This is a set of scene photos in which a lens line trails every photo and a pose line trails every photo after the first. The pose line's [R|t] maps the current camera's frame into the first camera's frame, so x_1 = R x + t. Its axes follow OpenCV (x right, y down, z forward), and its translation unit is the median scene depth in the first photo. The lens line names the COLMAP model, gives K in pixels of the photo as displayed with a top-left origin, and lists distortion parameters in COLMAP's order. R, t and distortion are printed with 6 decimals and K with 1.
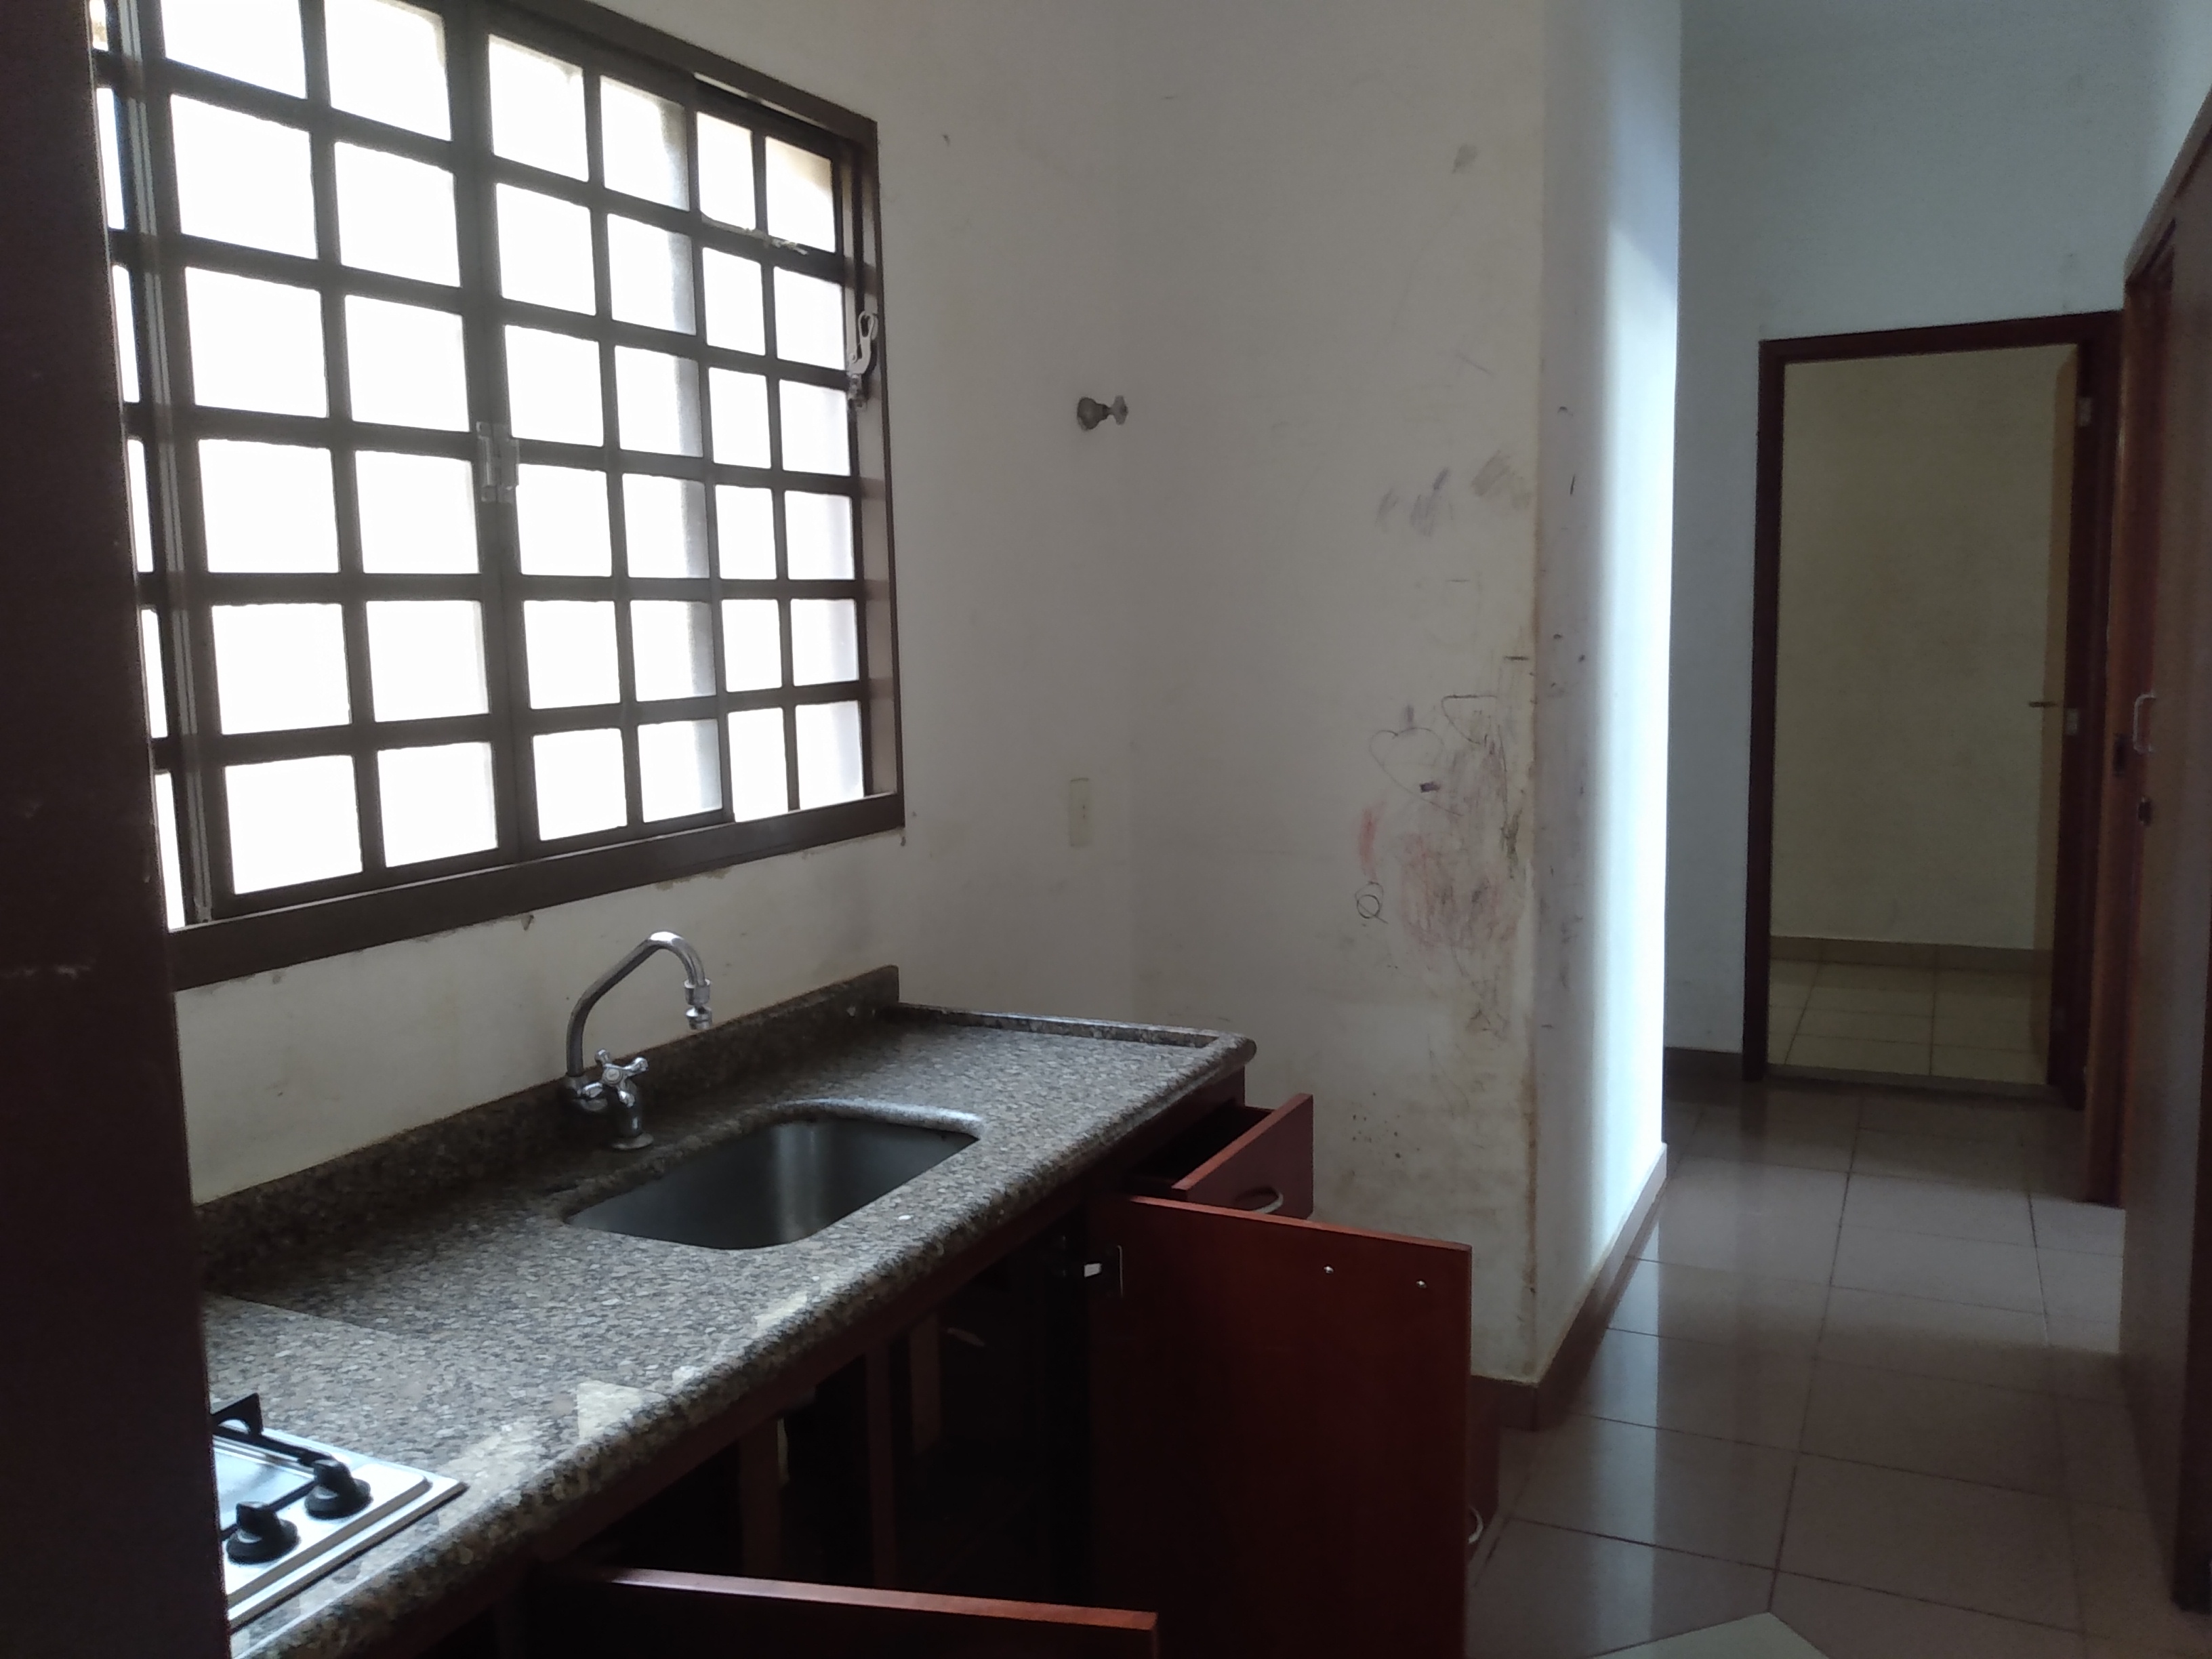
lens RADIAL K [[1773.2, 0, 1087.8], [0, 1773.2, 816.0], [0, 0, 1]] dist [0.060800, -0.087710]
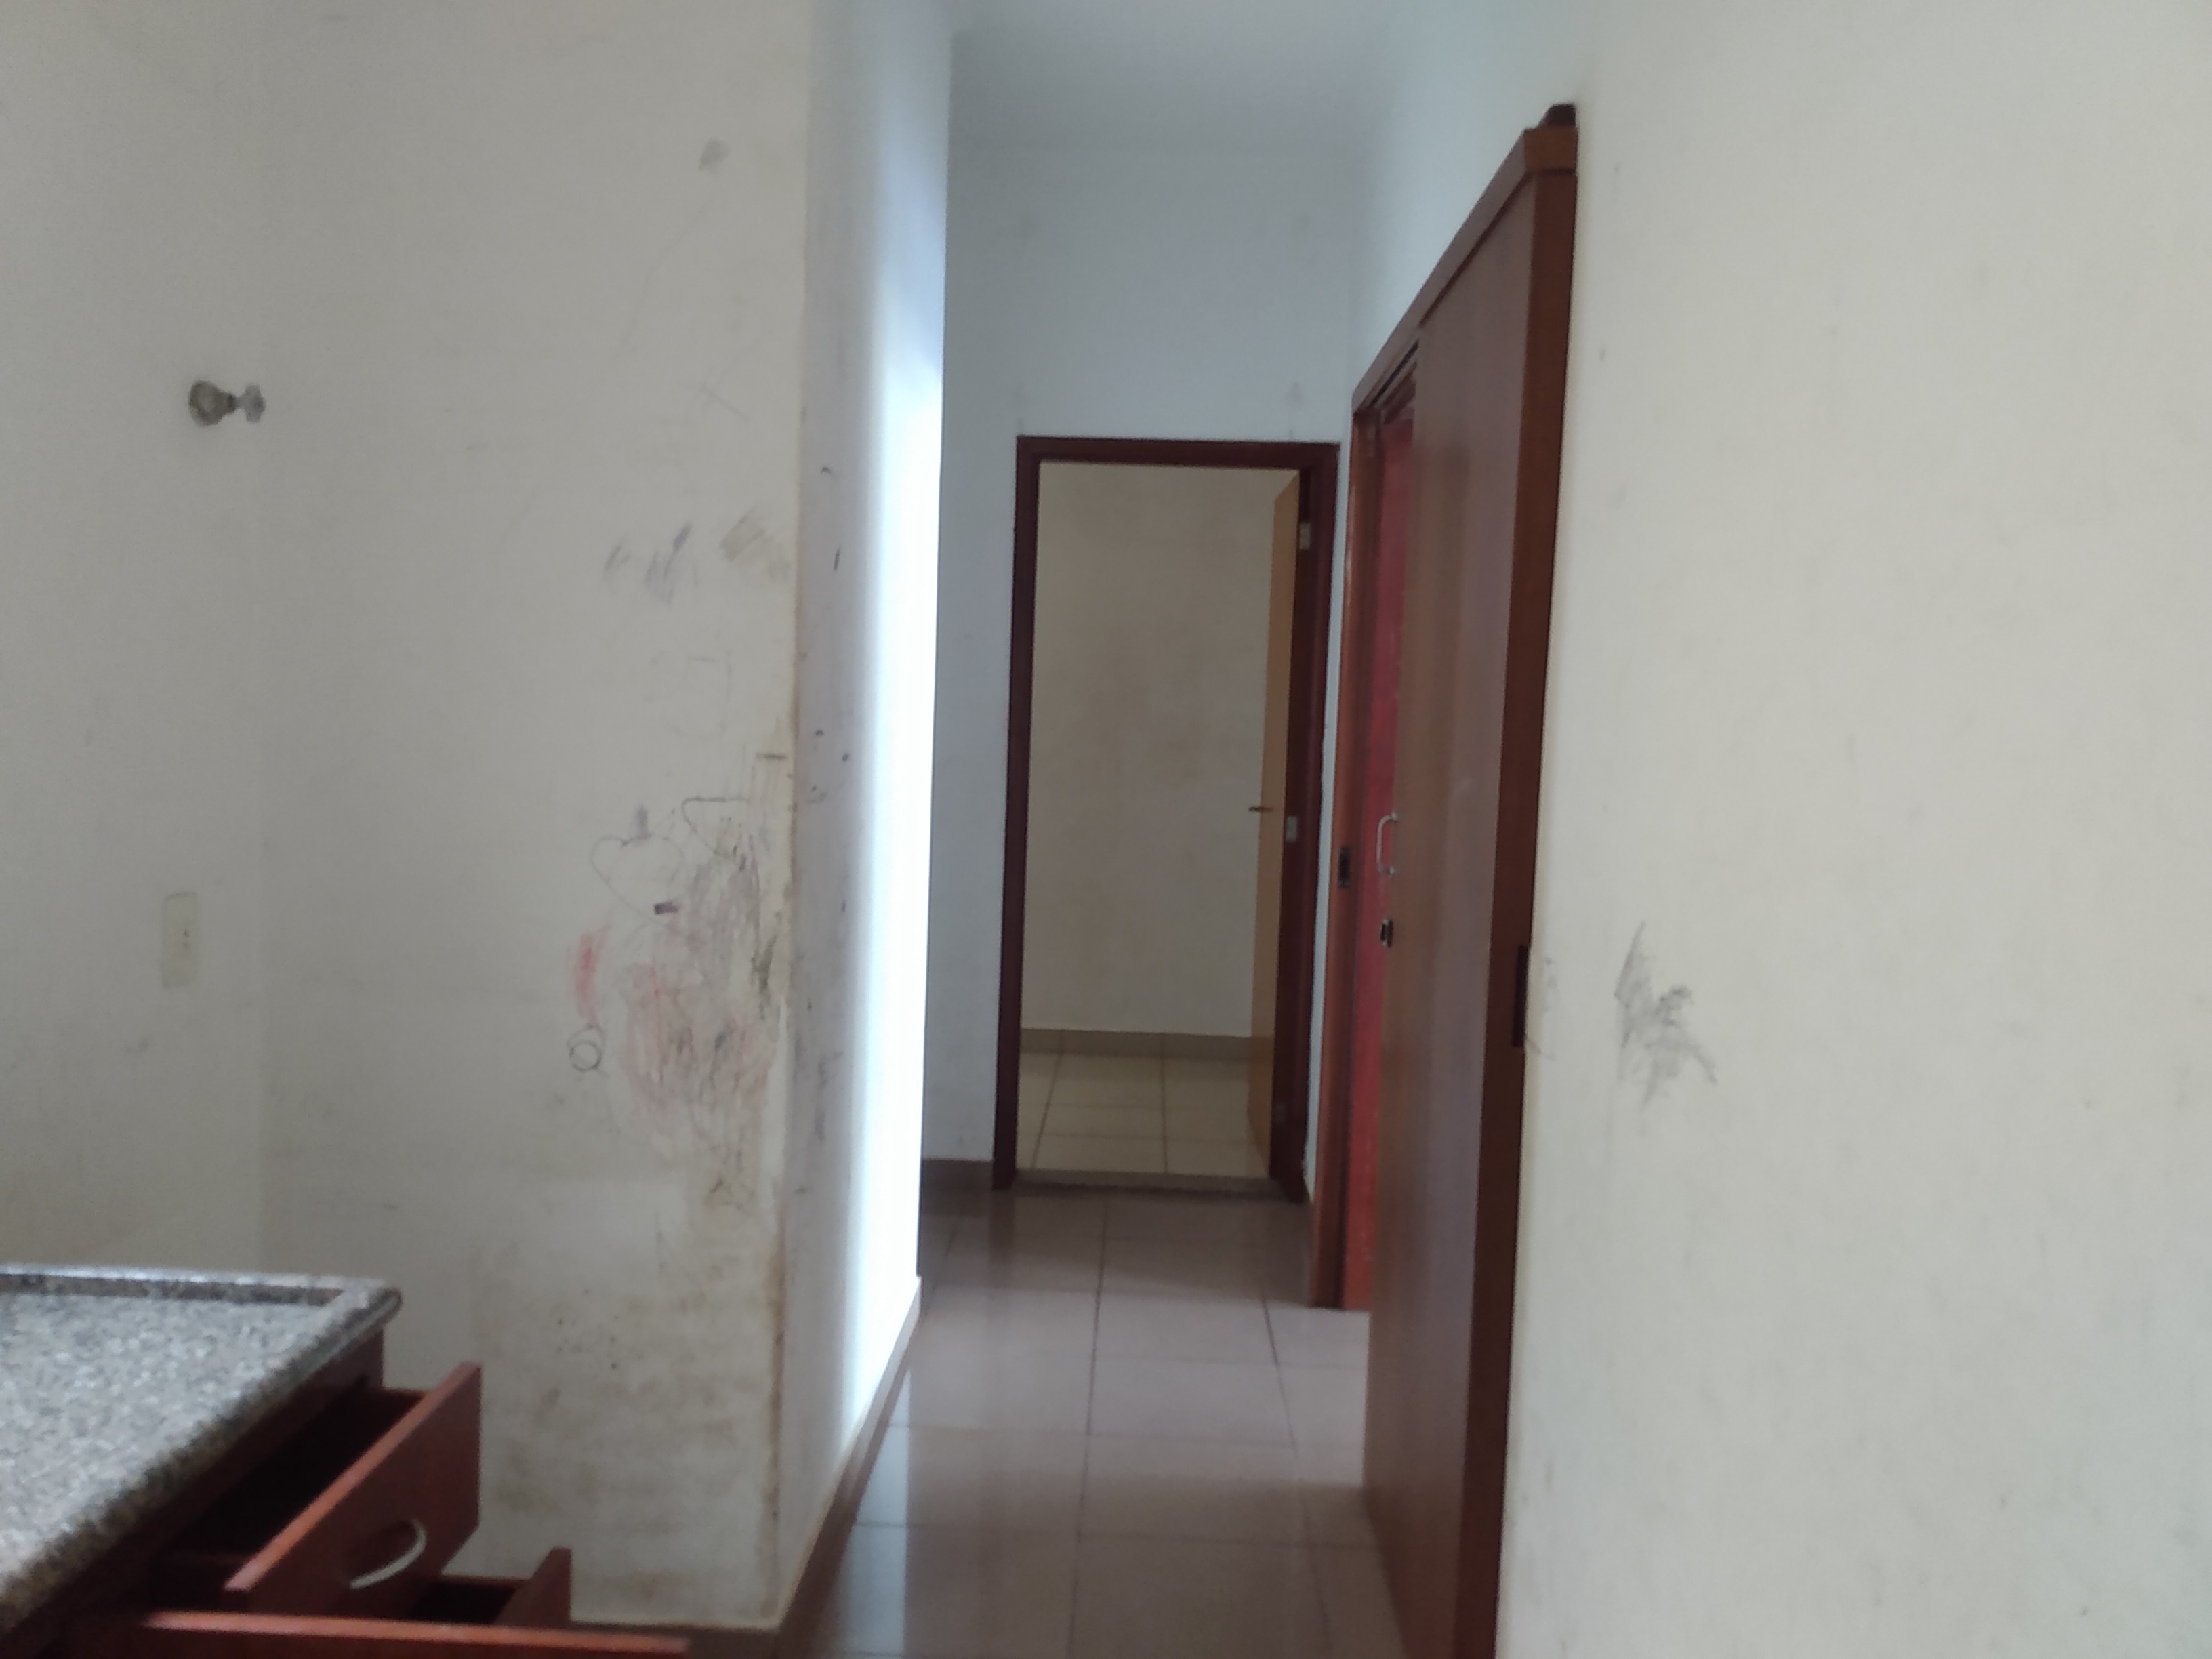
lens RADIAL K [[1773.2, 0, 1108.0], [0, 1773.2, 830.4], [0, 0, 1]] dist [0.060800, -0.087710]
pose [[0.910787, 0.023508, 0.412206, 0.038648], [-0.010508, 0.999374, -0.033774, -0.026315], [-0.412742, 0.026430, 0.910465, 0.165494]]
